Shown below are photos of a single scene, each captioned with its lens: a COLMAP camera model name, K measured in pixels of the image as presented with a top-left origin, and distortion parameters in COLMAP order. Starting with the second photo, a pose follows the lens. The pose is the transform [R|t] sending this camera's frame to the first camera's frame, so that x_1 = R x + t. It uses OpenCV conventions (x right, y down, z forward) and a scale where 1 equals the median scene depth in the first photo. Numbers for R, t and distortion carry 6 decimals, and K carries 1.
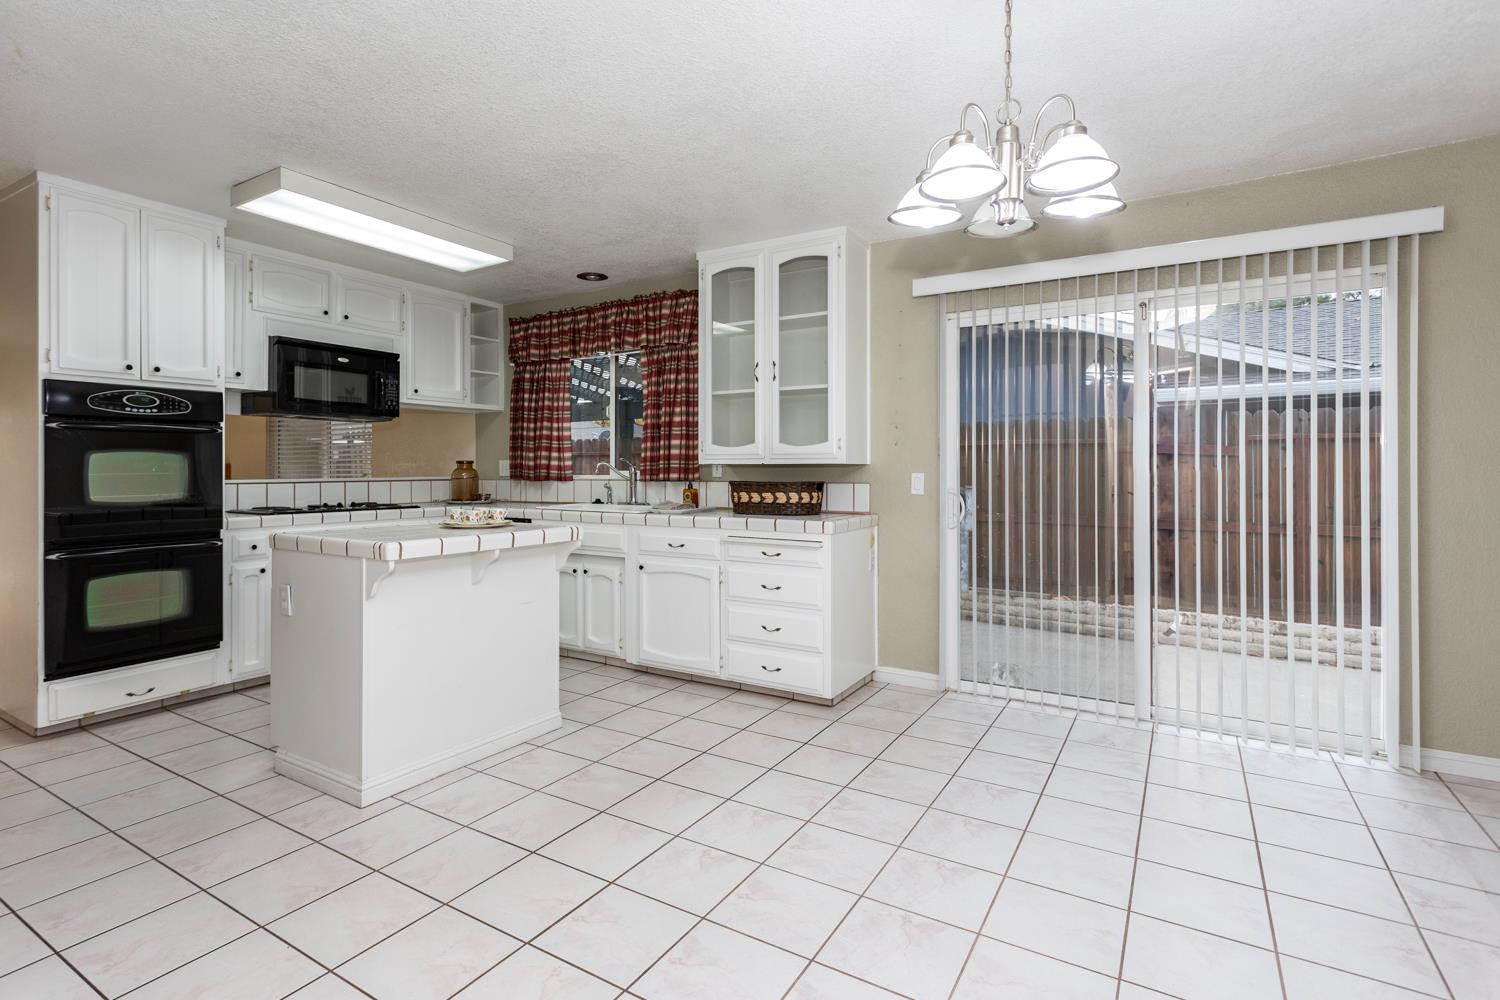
lens RADIAL K [[733.9, 0, 731.1], [0, 733.9, 467.1], [0, 0, 1]] dist [-0.000918, -0.000057]
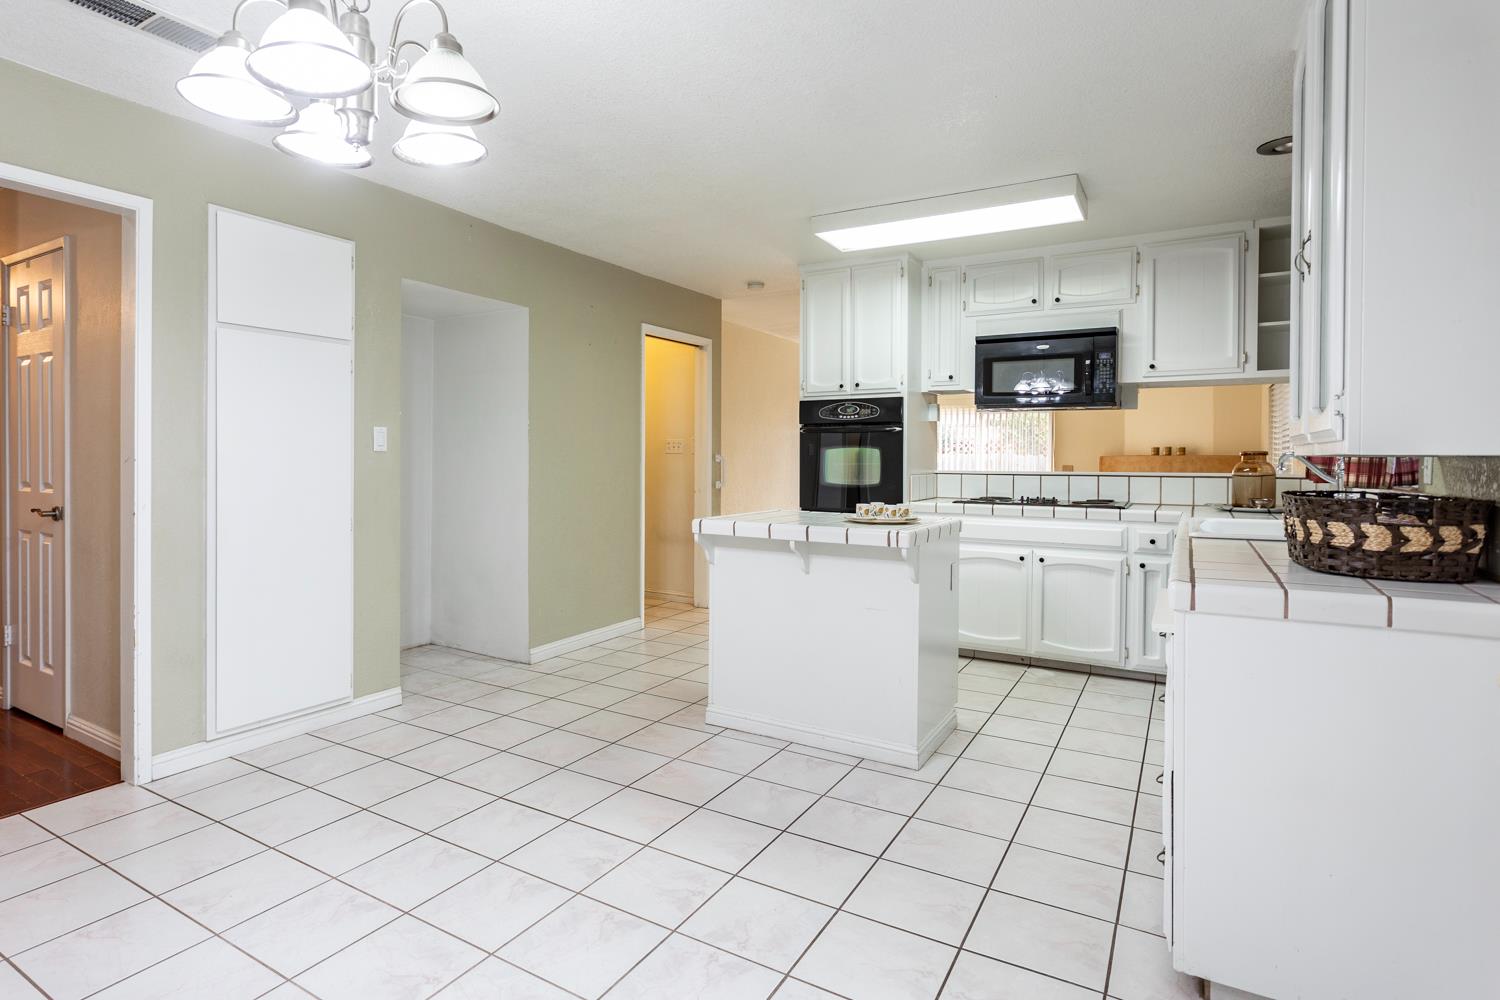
lens RADIAL K [[788.3, 0, 704.0], [0, 788.3, 461.1], [0, 0, 1]] dist [-0.000806, -0.000075]
pose [[-0.004950, 0.005435, -0.999973, 0.480624], [-0.003239, 0.999980, 0.005451, -0.002118], [0.999983, 0.003266, -0.004932, 0.545181]]
